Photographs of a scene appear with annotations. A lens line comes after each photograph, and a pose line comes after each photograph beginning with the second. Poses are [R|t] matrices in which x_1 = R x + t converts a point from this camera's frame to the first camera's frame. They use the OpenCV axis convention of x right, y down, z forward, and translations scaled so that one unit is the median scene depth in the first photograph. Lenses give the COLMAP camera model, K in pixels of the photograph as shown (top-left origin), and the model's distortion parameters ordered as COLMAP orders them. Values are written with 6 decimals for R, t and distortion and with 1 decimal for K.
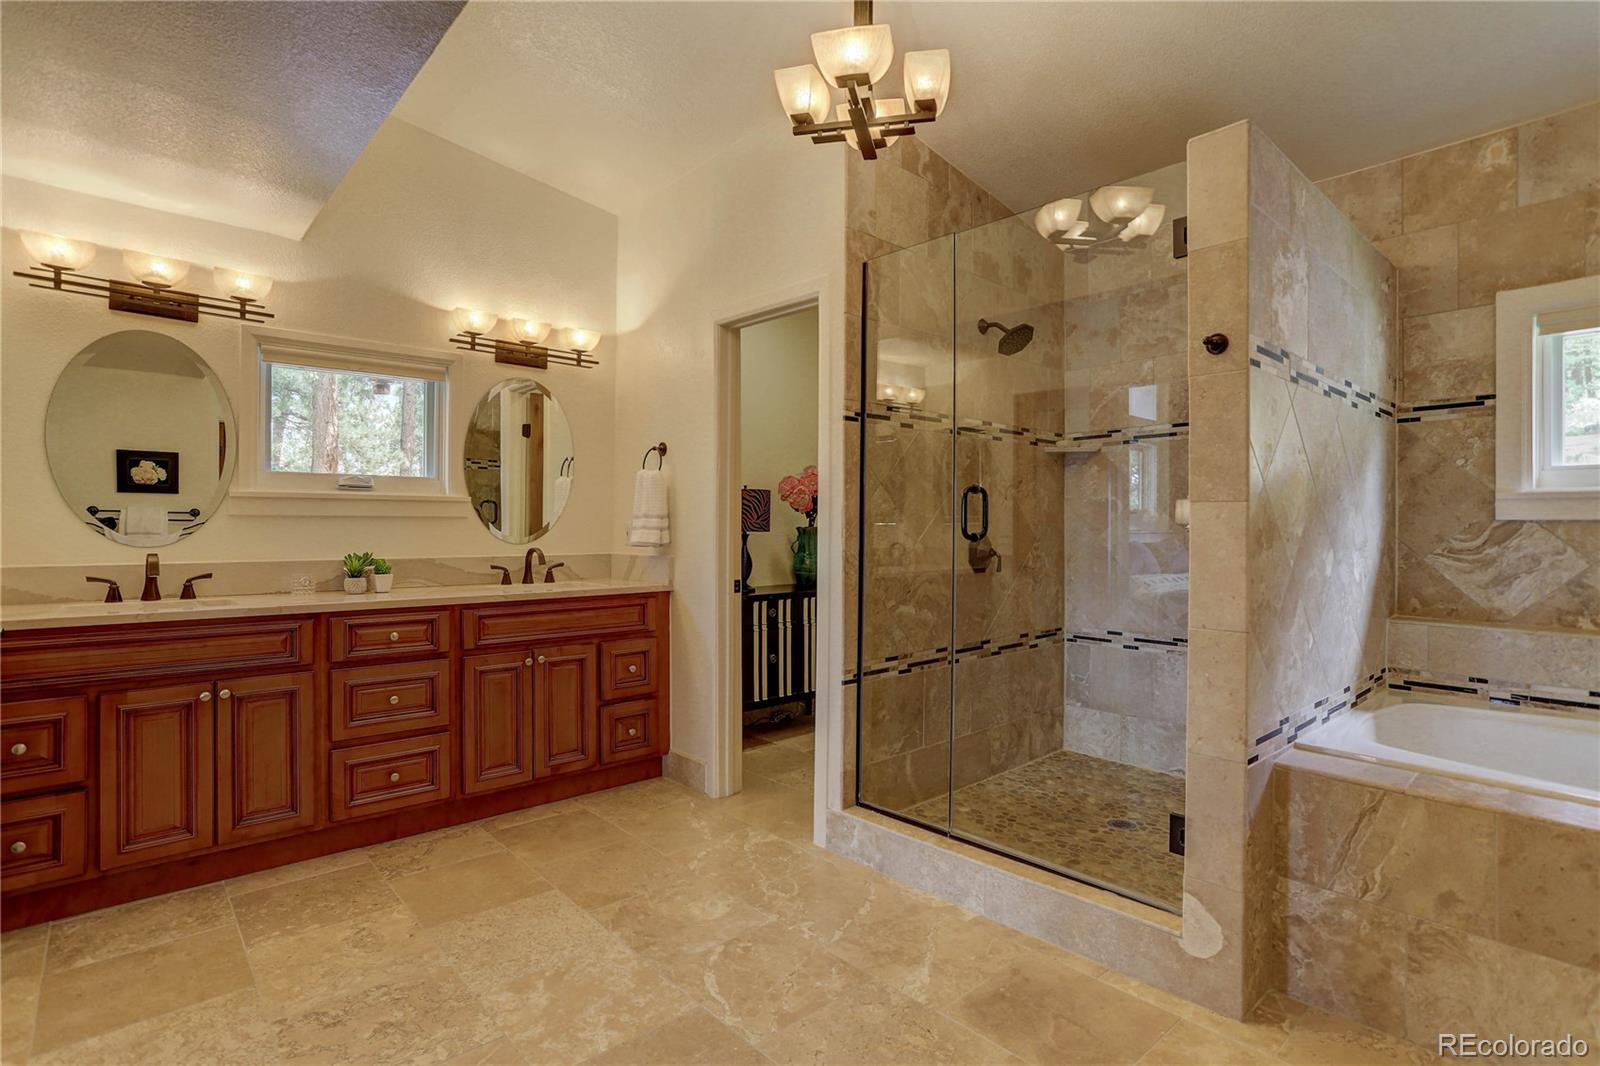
lens RADIAL K [[768.5, 0, 787.0], [0, 768.5, 538.1], [0, 0, 1]] dist [-0.023695, 0.011095]
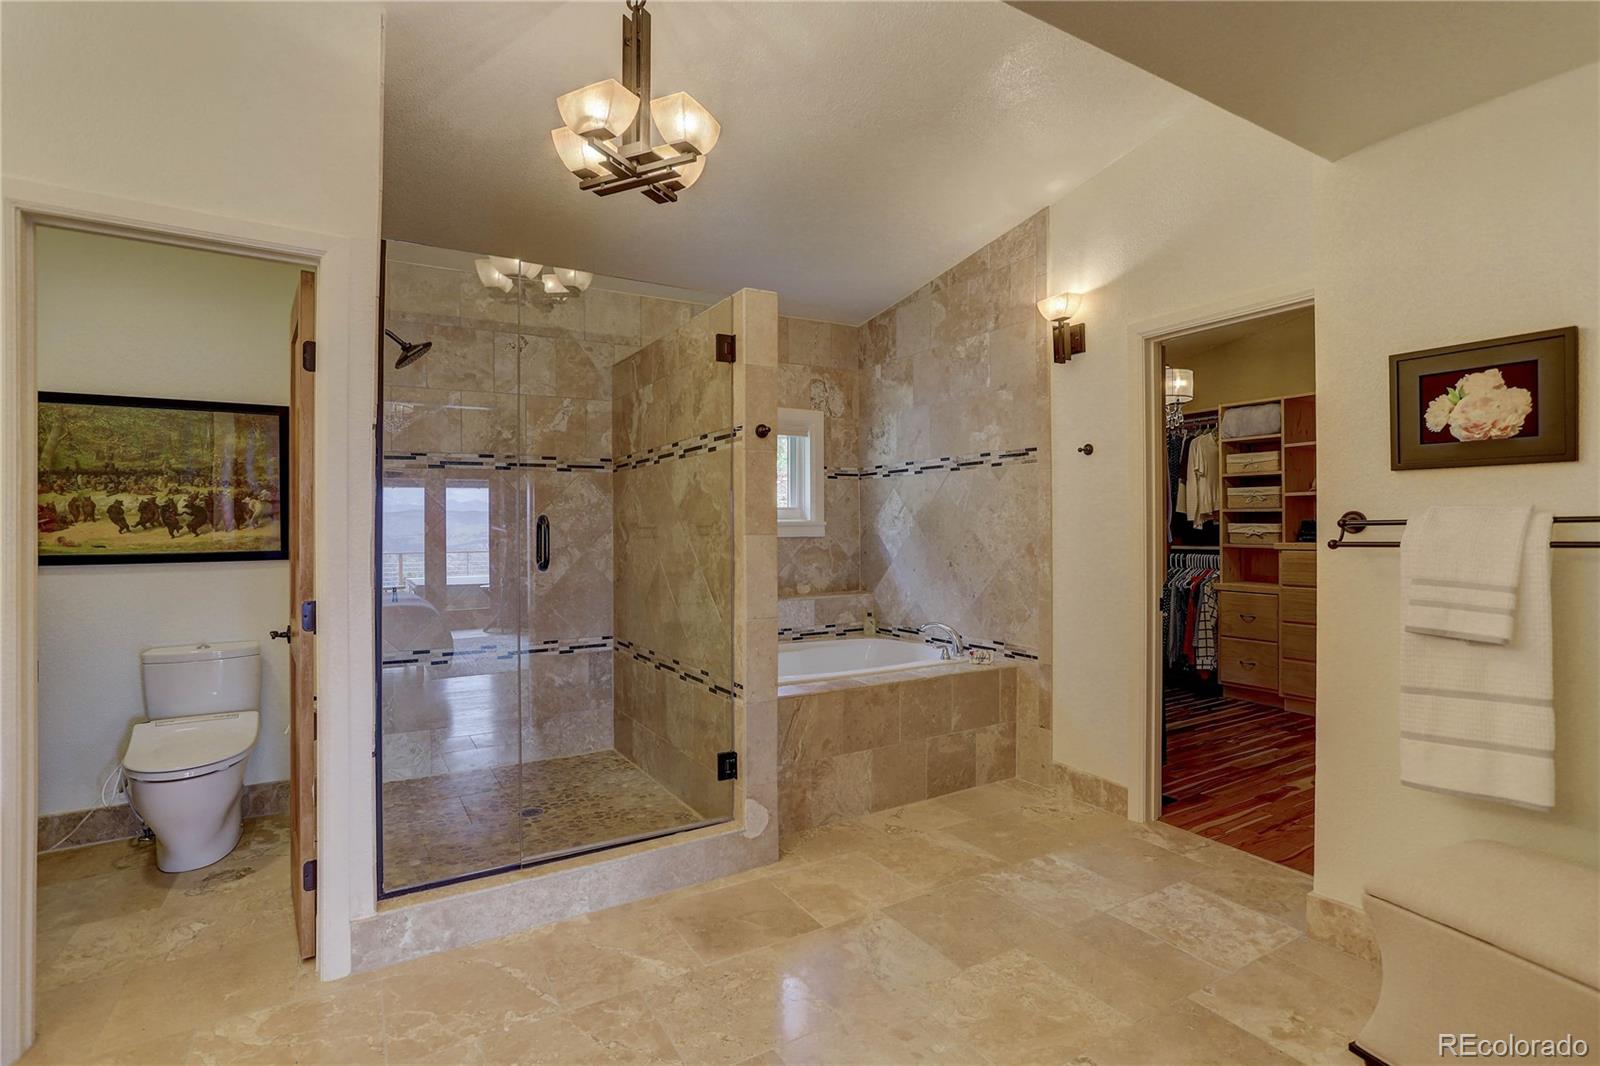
lens RADIAL K [[768.5, 0, 793.1], [0, 768.5, 539.7], [0, 0, 1]] dist [-0.023695, 0.011095]
pose [[0.170219, -0.001341, 0.985405, -0.786110], [0.006680, 0.999978, 0.000207, -0.033902], [-0.985384, 0.006547, 0.170224, 0.546492]]
